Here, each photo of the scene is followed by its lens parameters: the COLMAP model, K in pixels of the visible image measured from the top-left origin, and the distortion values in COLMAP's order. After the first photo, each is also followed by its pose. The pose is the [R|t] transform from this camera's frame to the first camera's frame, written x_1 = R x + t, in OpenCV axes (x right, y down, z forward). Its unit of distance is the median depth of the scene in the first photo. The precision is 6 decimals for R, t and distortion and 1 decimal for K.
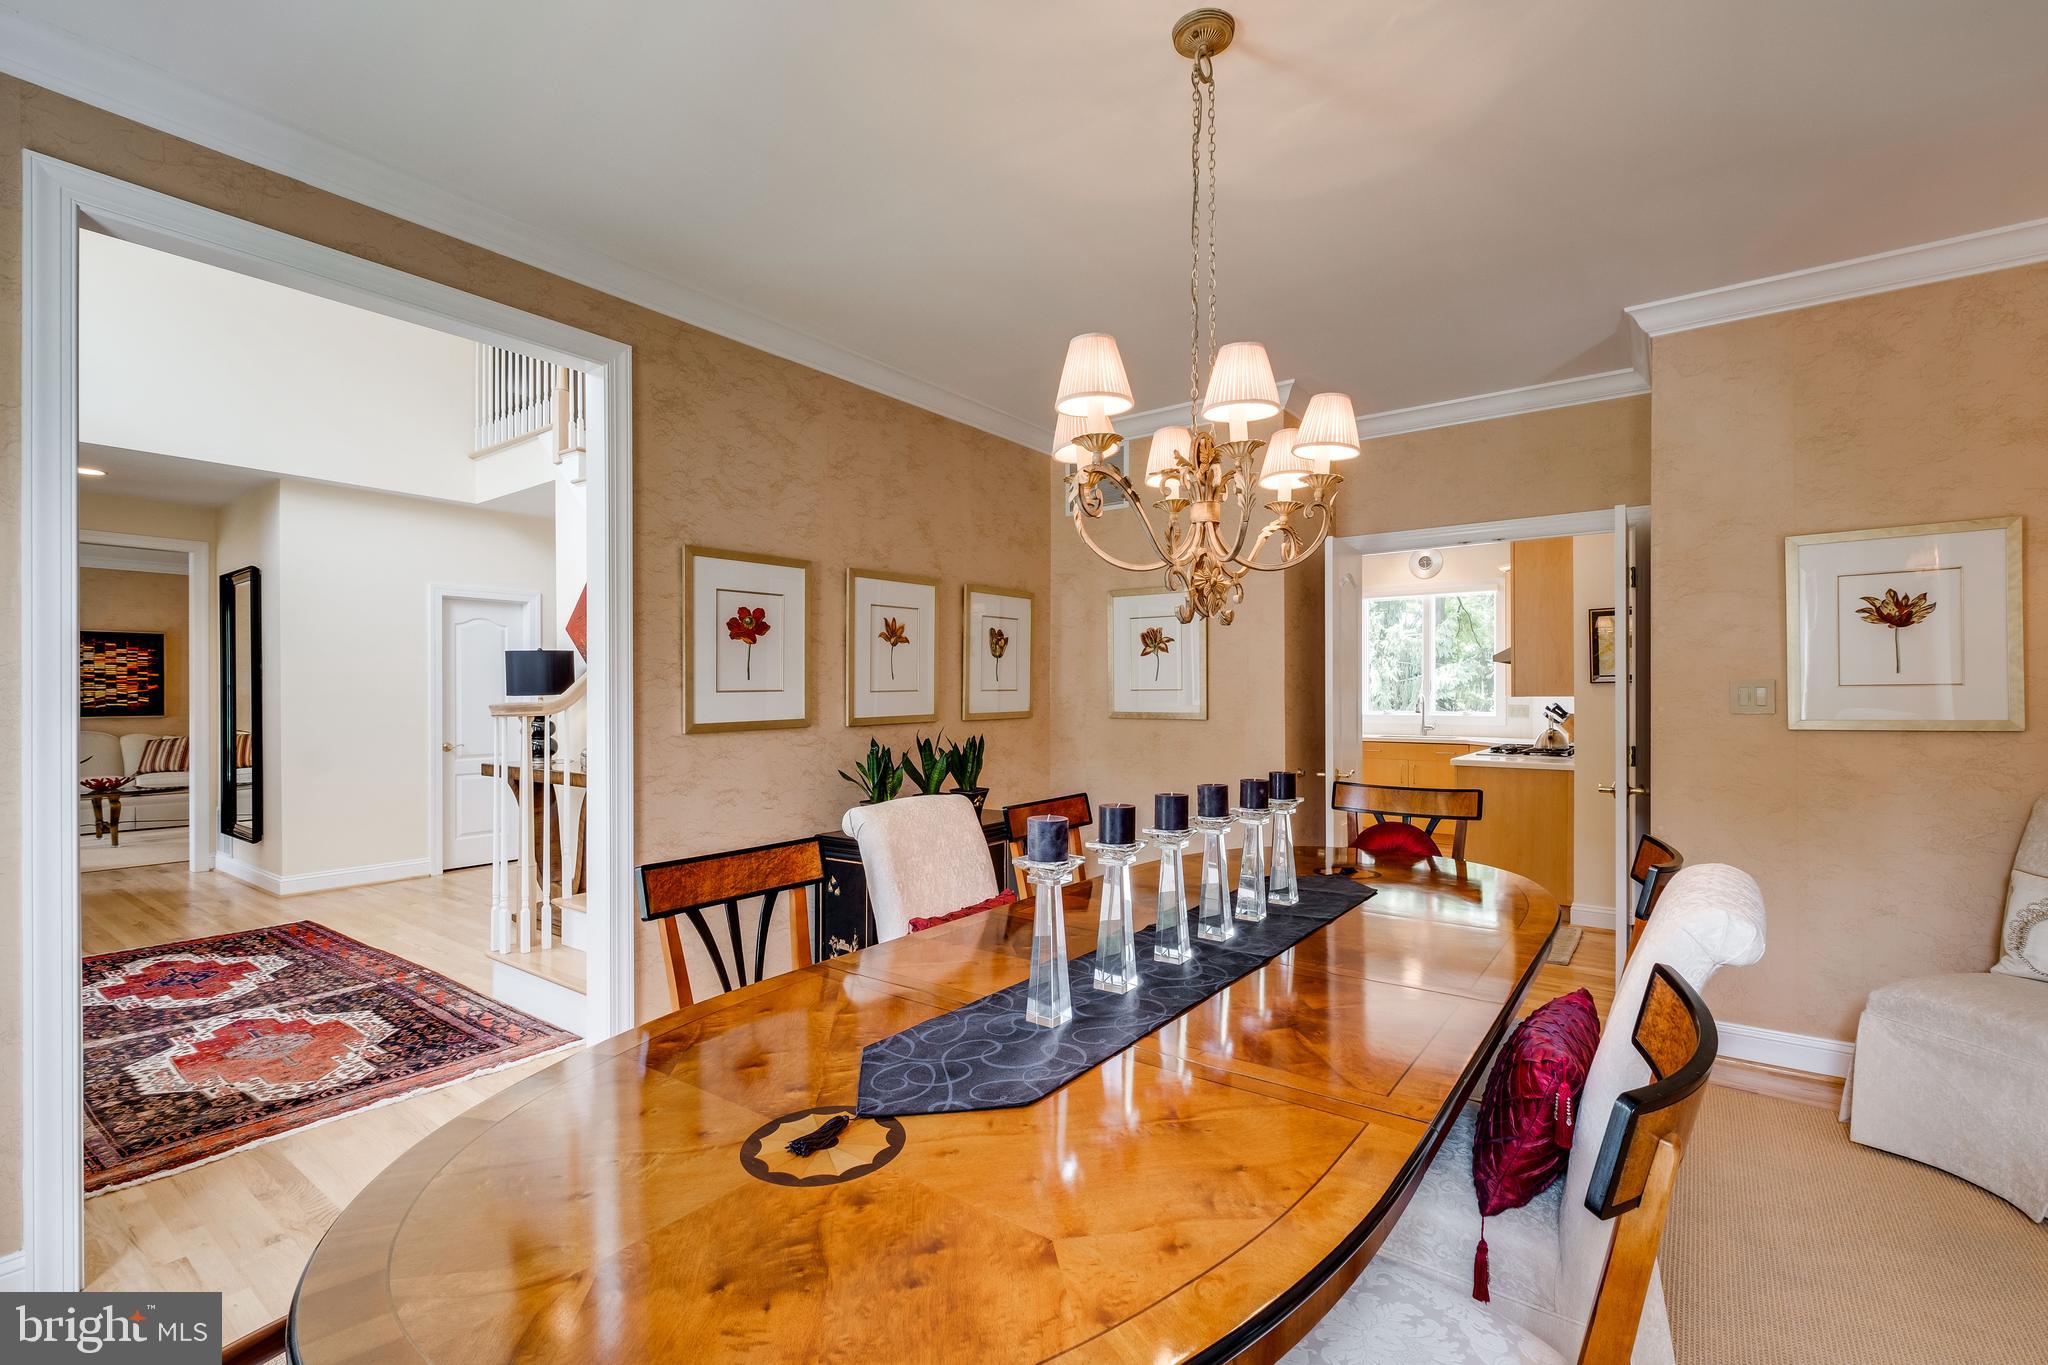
lens RADIAL K [[900.9, 0, 1024.0], [0, 900.9, 682.5], [0, 0, 1]] dist [0.000559, 0.000392]
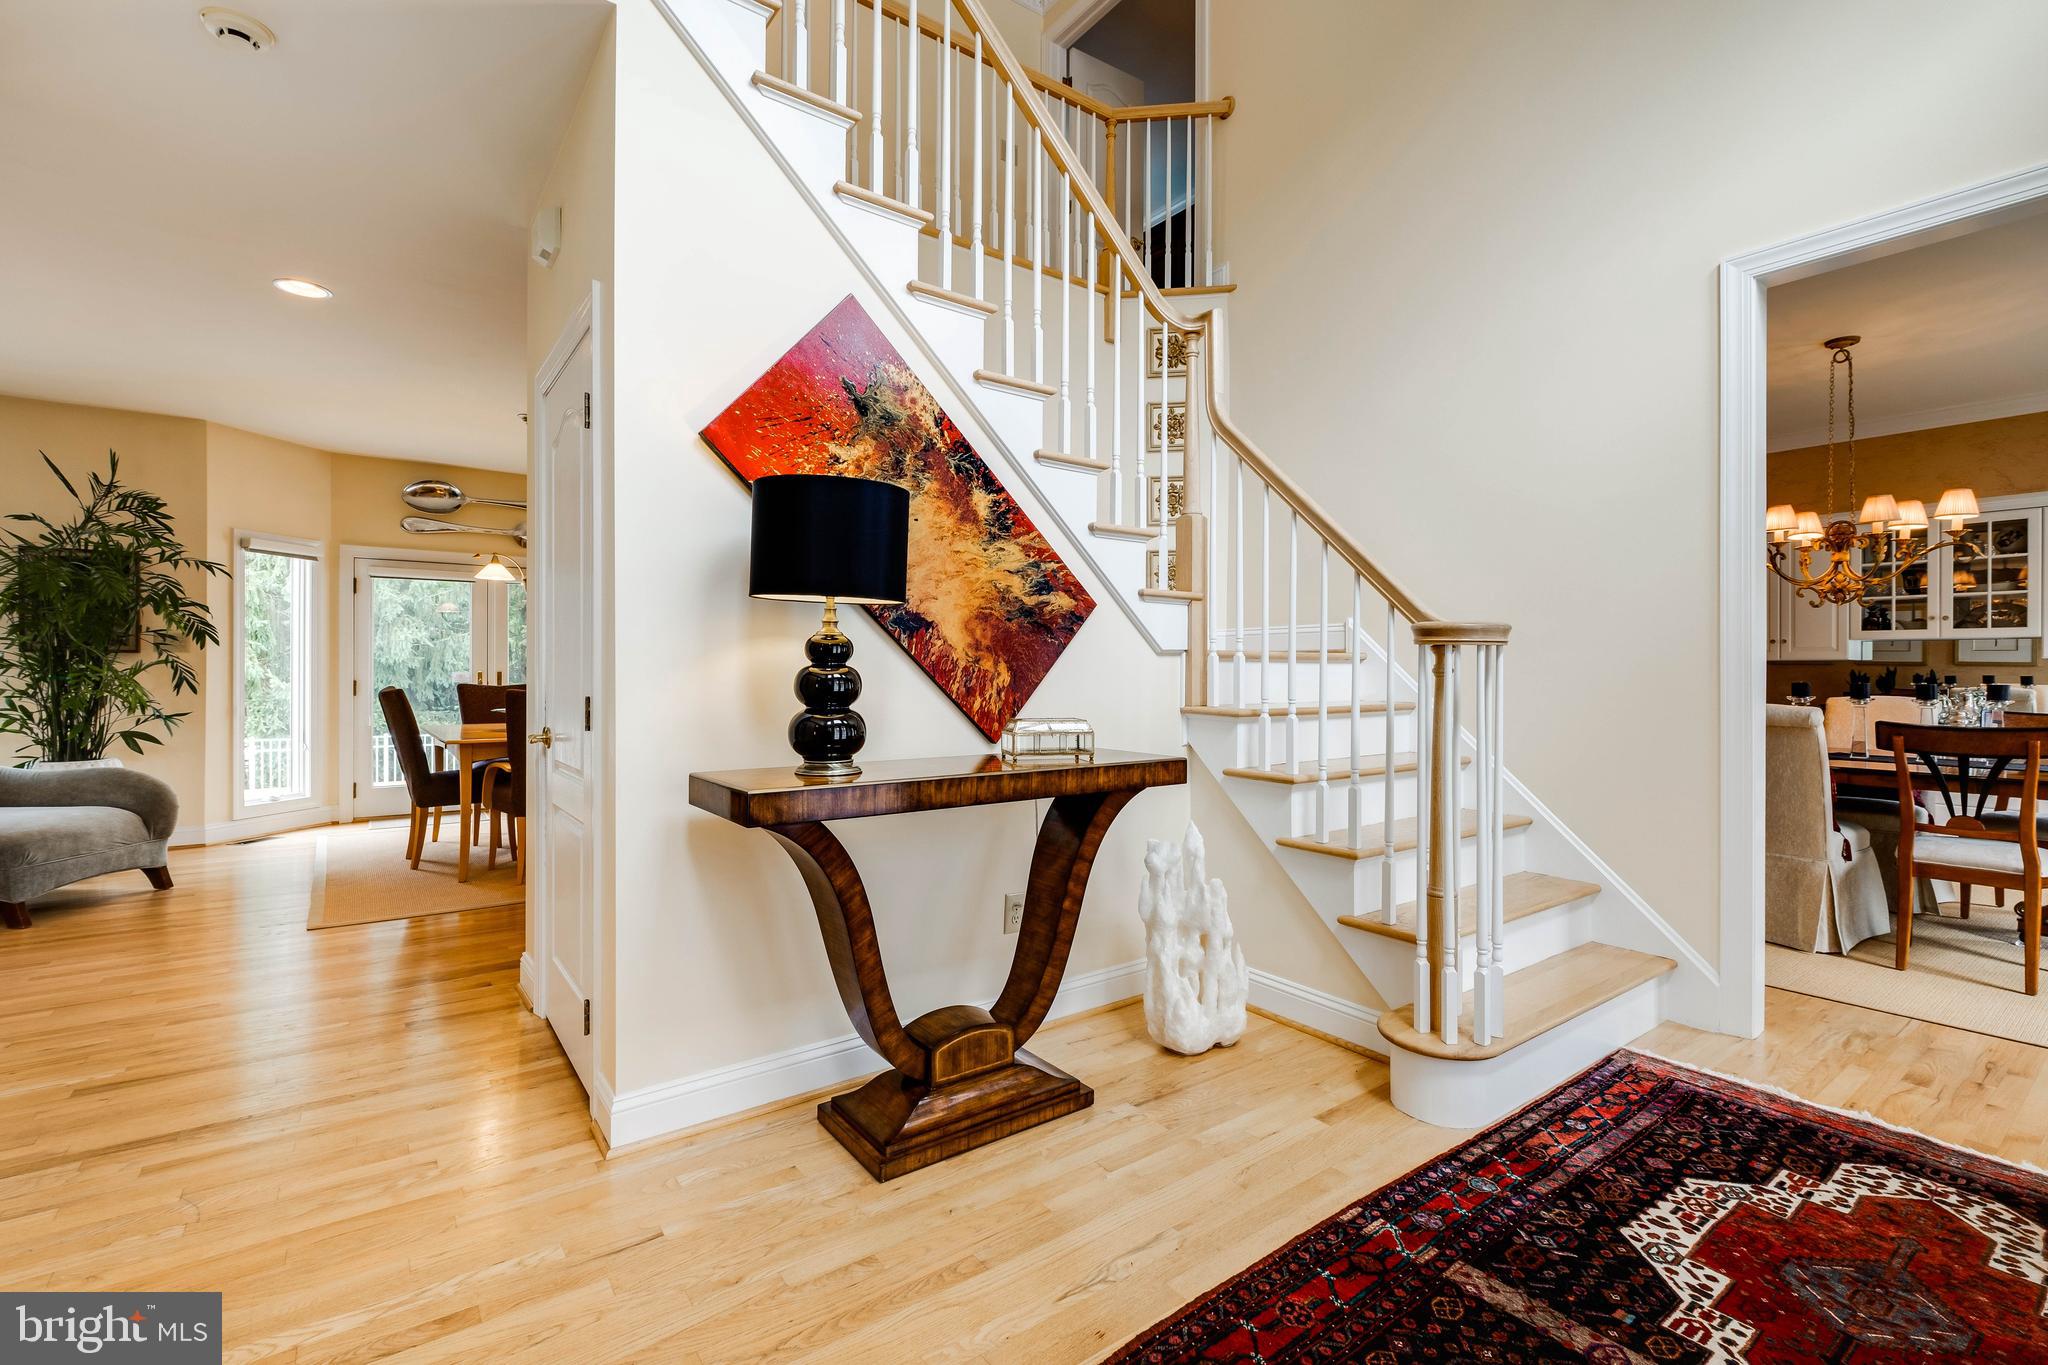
lens RADIAL K [[899.7, 0, 1022.0], [0, 899.7, 654.7], [0, 0, 1]] dist [0.000683, 0.000126]
pose [[0.292358, 0.008495, 0.956271, -1.357208], [-0.029625, 0.999561, 0.000178, 0.052210], [-0.955850, -0.028382, 0.292481, 1.224645]]
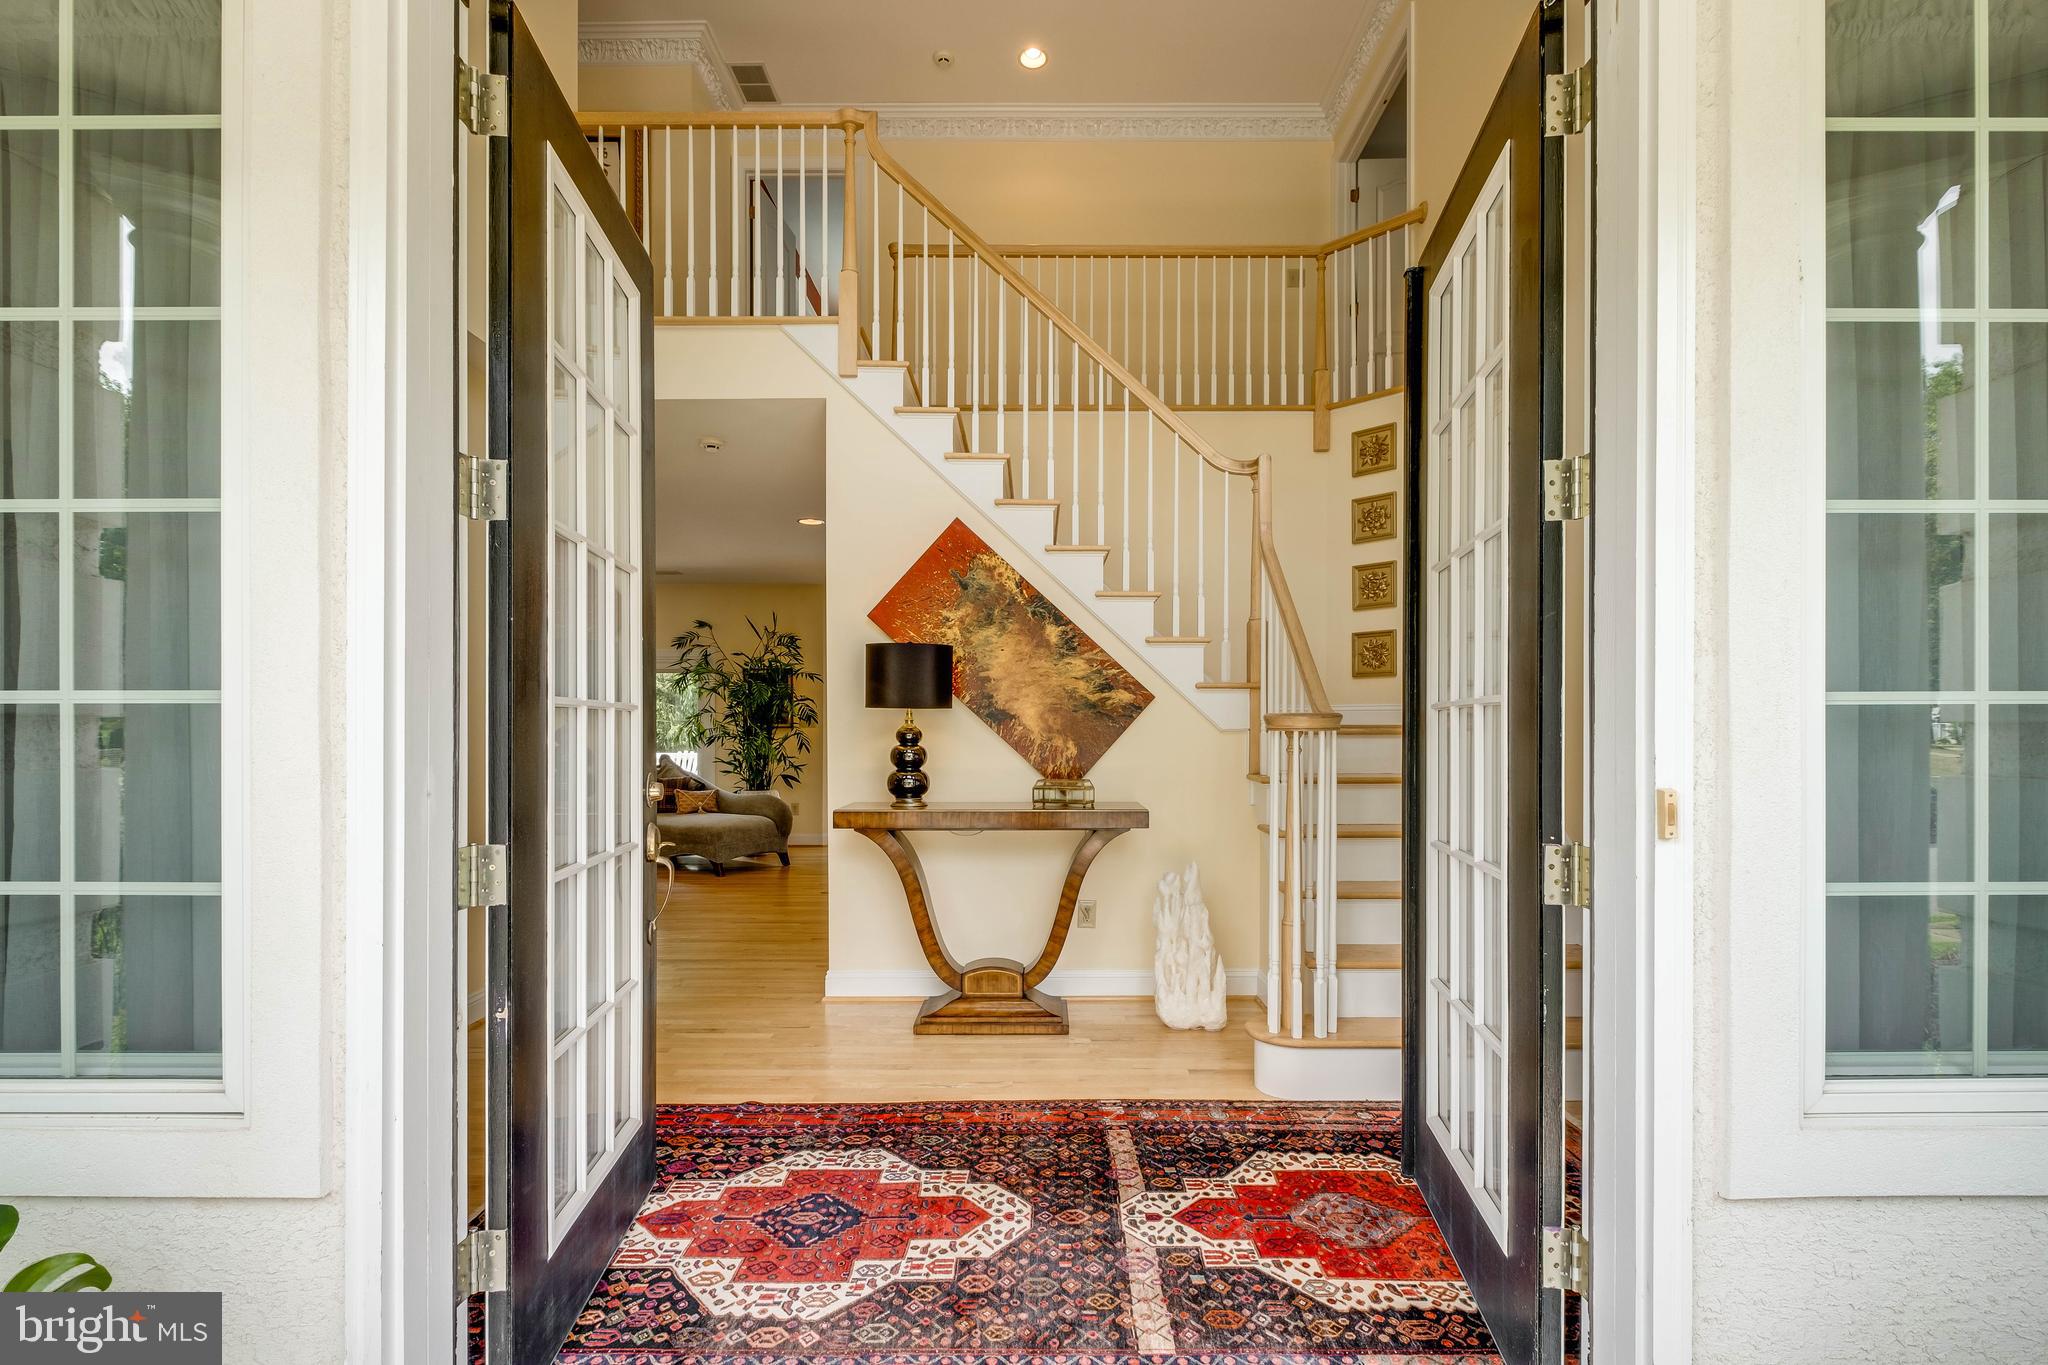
lens RADIAL K [[914.8, 0, 1020.1], [0, 914.8, 702.5], [0, 0, 1]] dist [-0.004183, 0.000150]
pose [[0.805765, 0.007144, 0.592193, -1.355224], [-0.008737, 0.999962, -0.000176, 0.010618], [-0.592171, -0.005032, 0.805797, 0.548206]]
